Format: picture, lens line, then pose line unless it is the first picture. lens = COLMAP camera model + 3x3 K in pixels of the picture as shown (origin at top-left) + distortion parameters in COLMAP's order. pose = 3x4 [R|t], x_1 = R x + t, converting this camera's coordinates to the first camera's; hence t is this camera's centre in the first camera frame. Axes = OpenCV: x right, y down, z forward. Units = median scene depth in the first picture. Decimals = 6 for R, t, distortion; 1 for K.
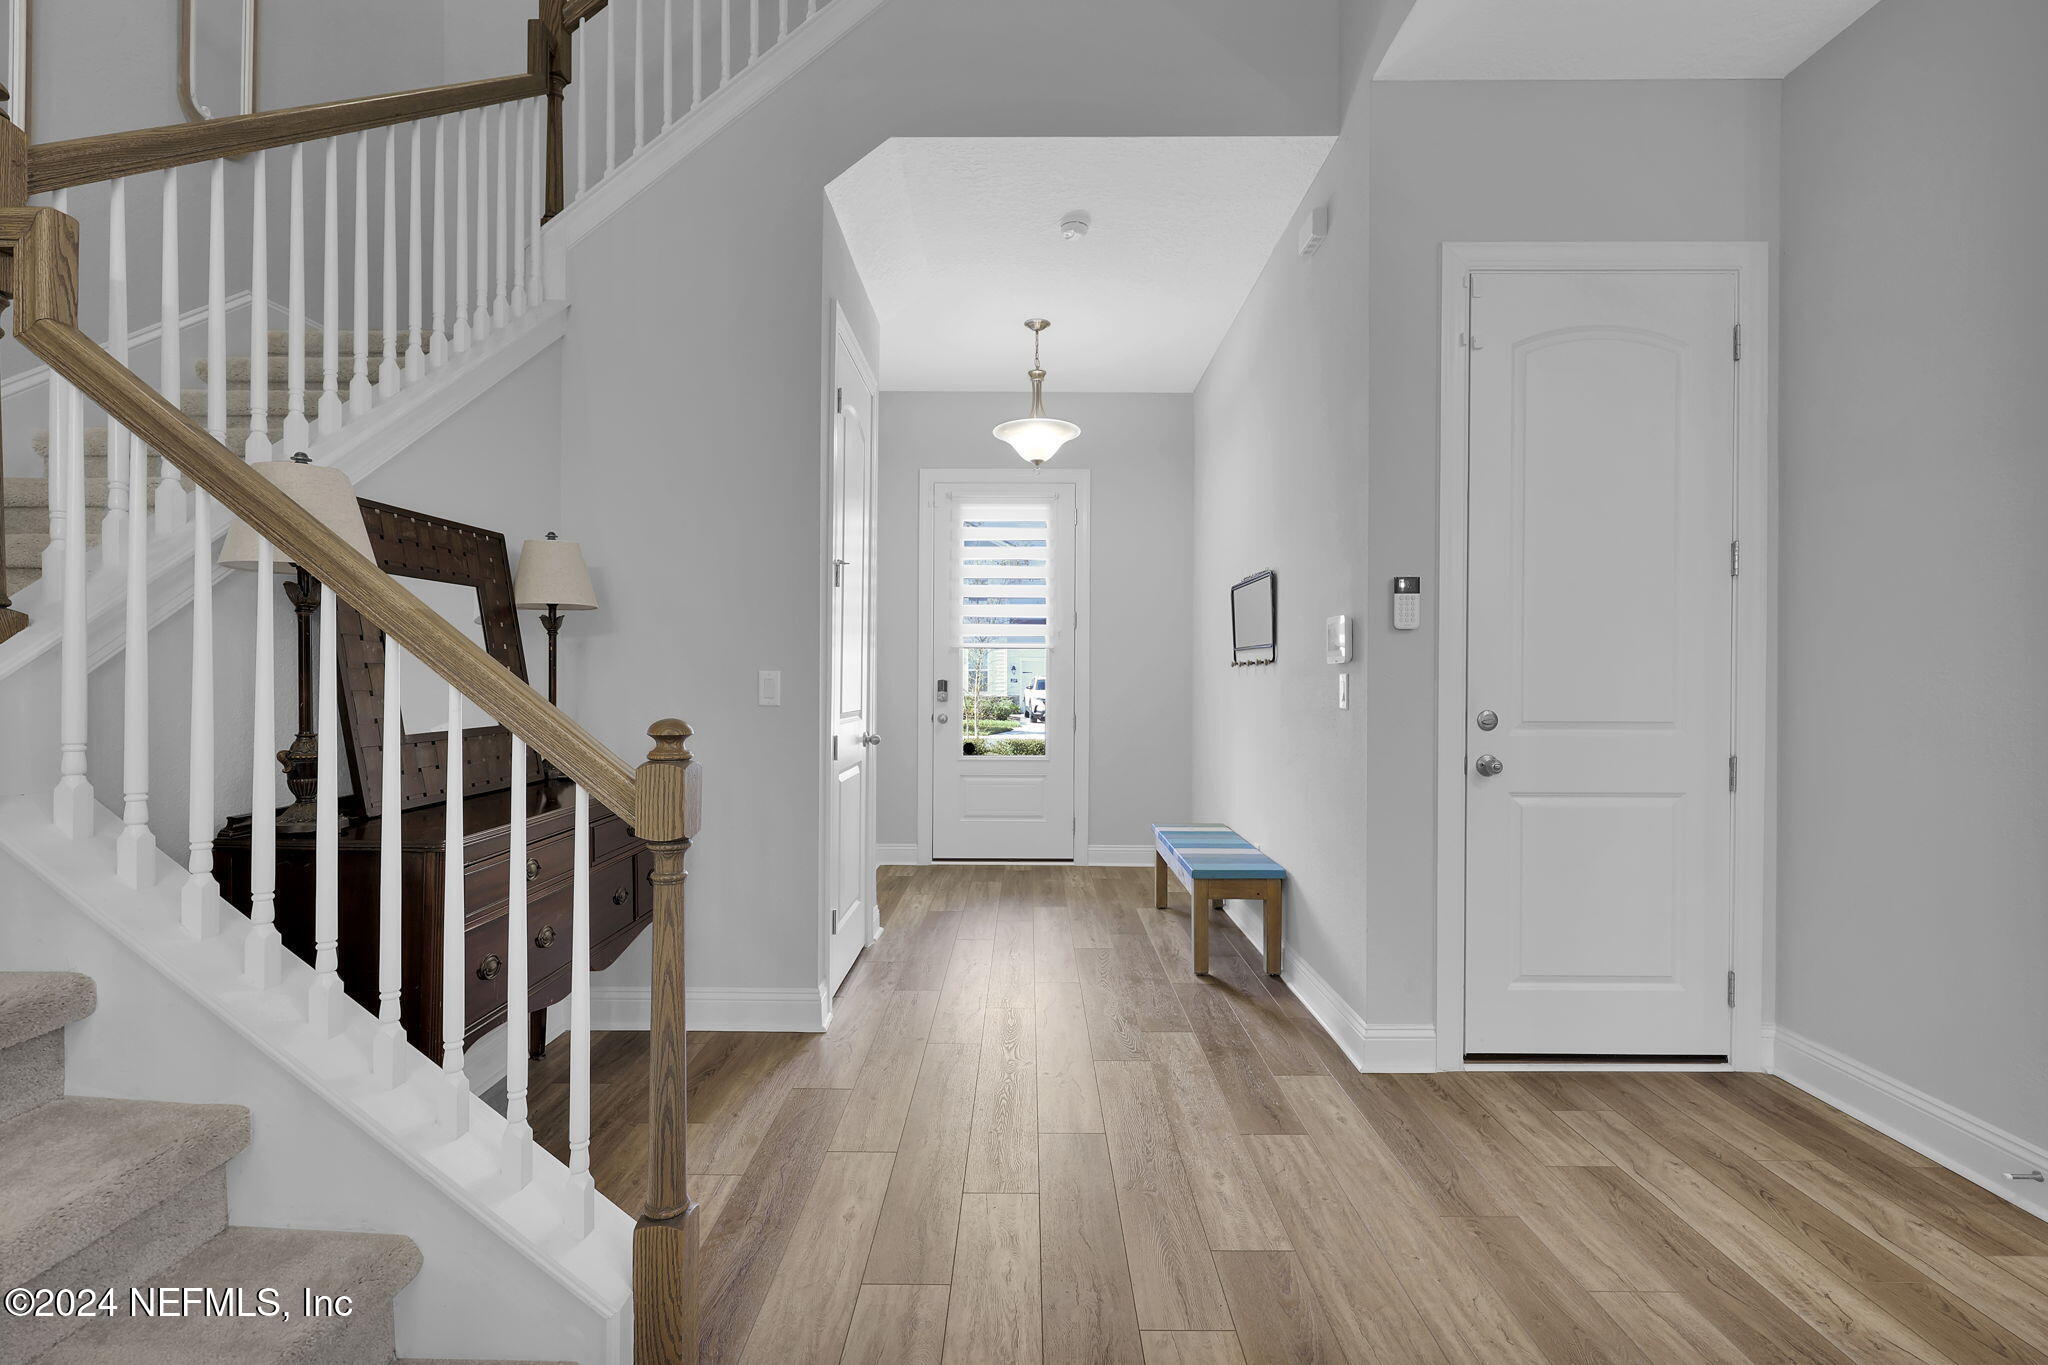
lens RADIAL K [[927.8, 0, 1019.0], [0, 927.8, 692.4], [0, 0, 1]] dist [0.000394, 0.001118]
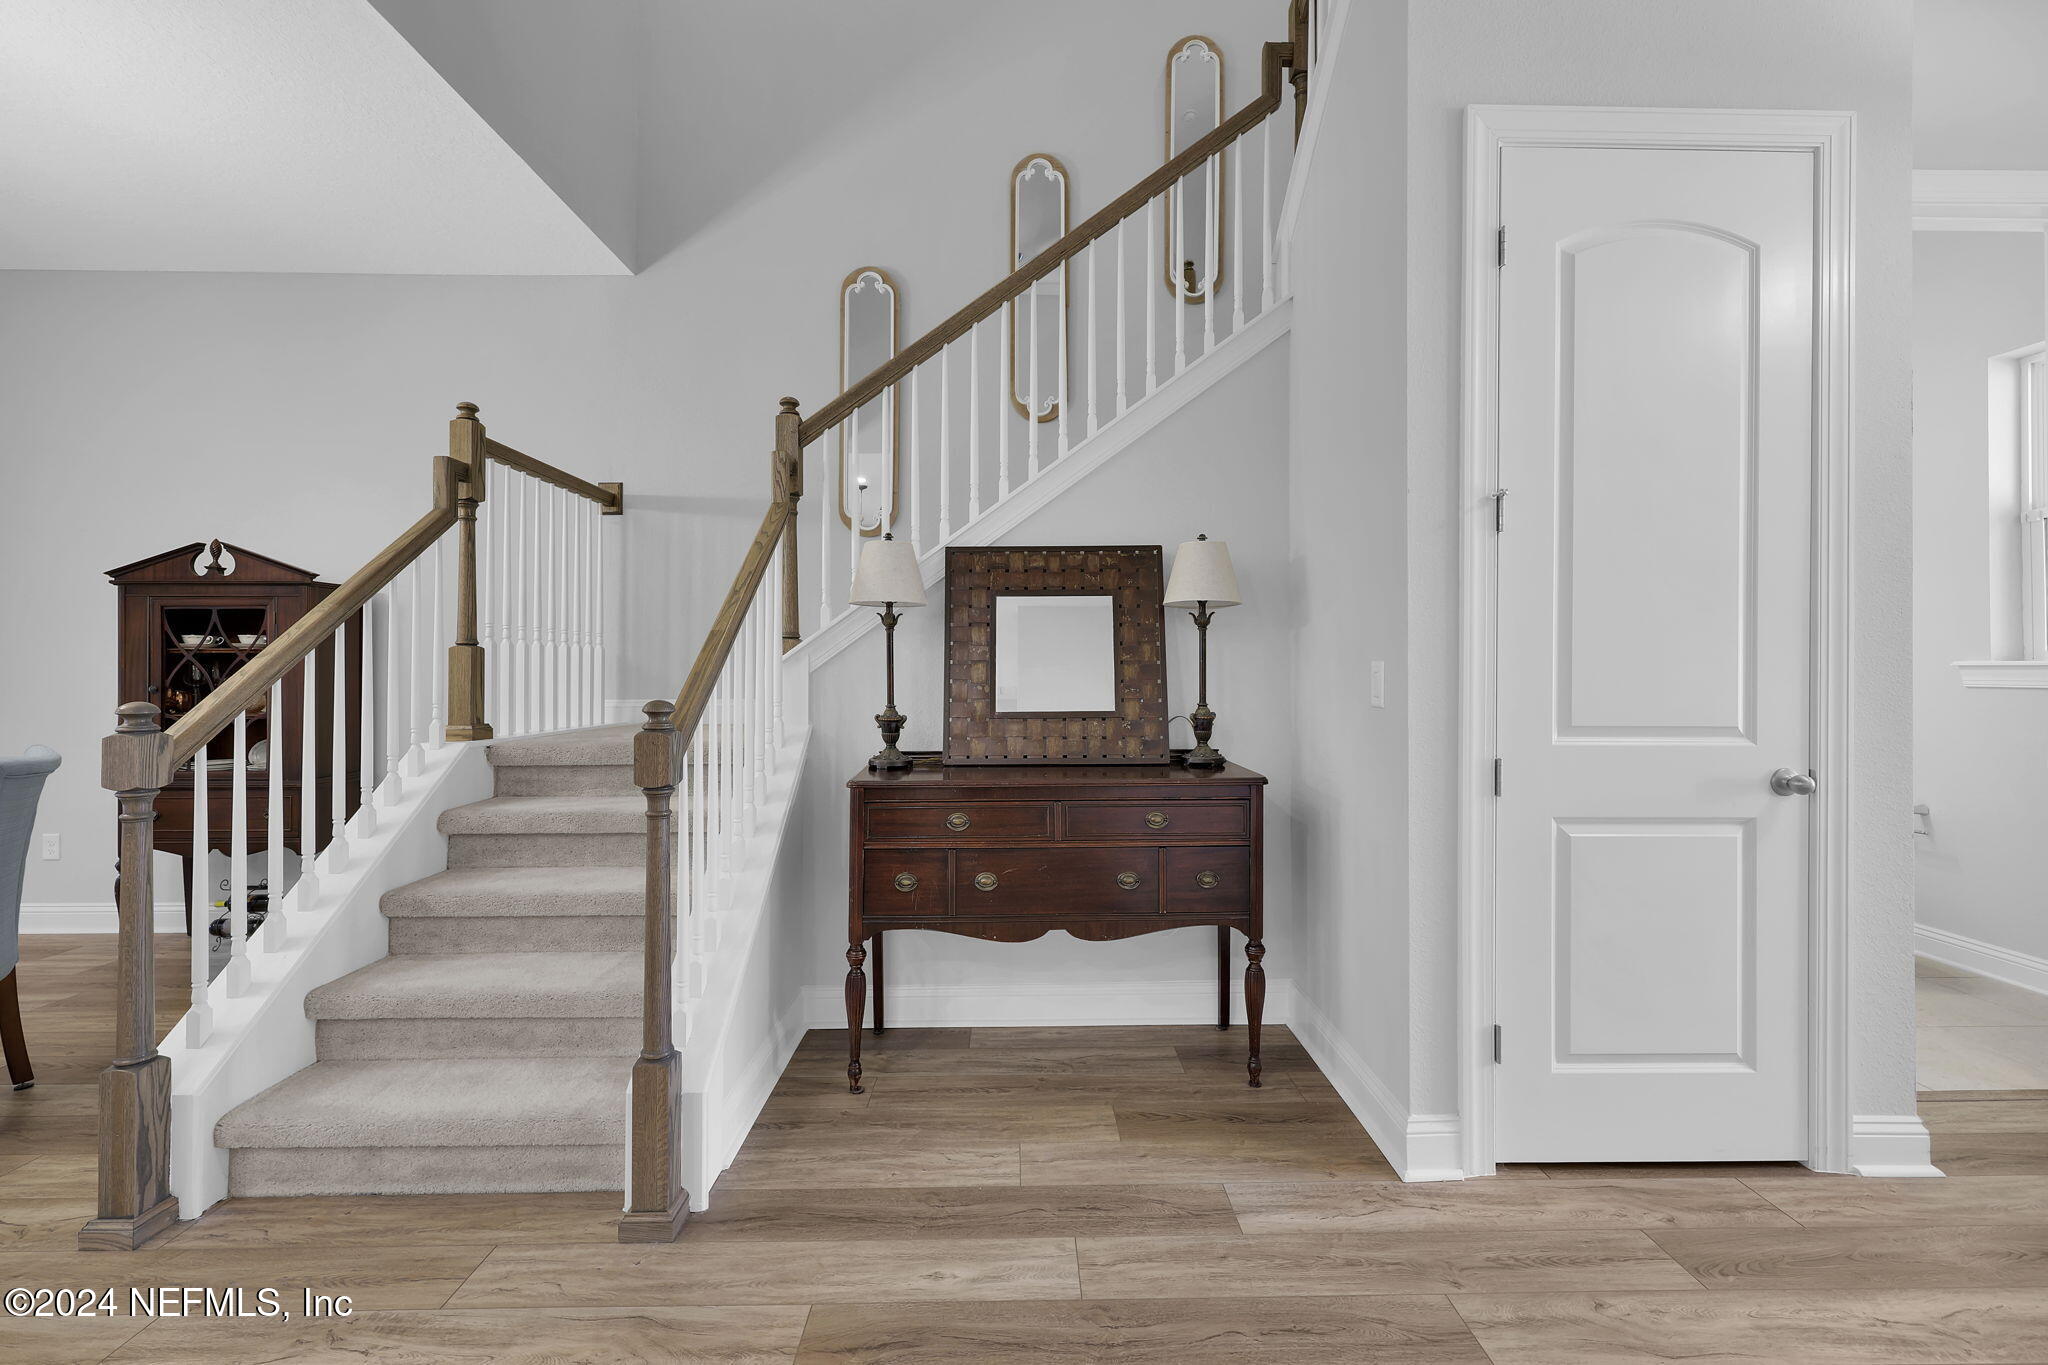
lens RADIAL K [[876.8, 0, 1011.4], [0, 876.8, 651.0], [0, 0, 1]] dist [0.000766, 0.000322]
pose [[0.031488, -0.024666, -0.999200, 0.495966], [-0.017529, 0.999528, -0.025226, -0.009518], [0.999350, 0.018310, 0.031040, 0.753515]]
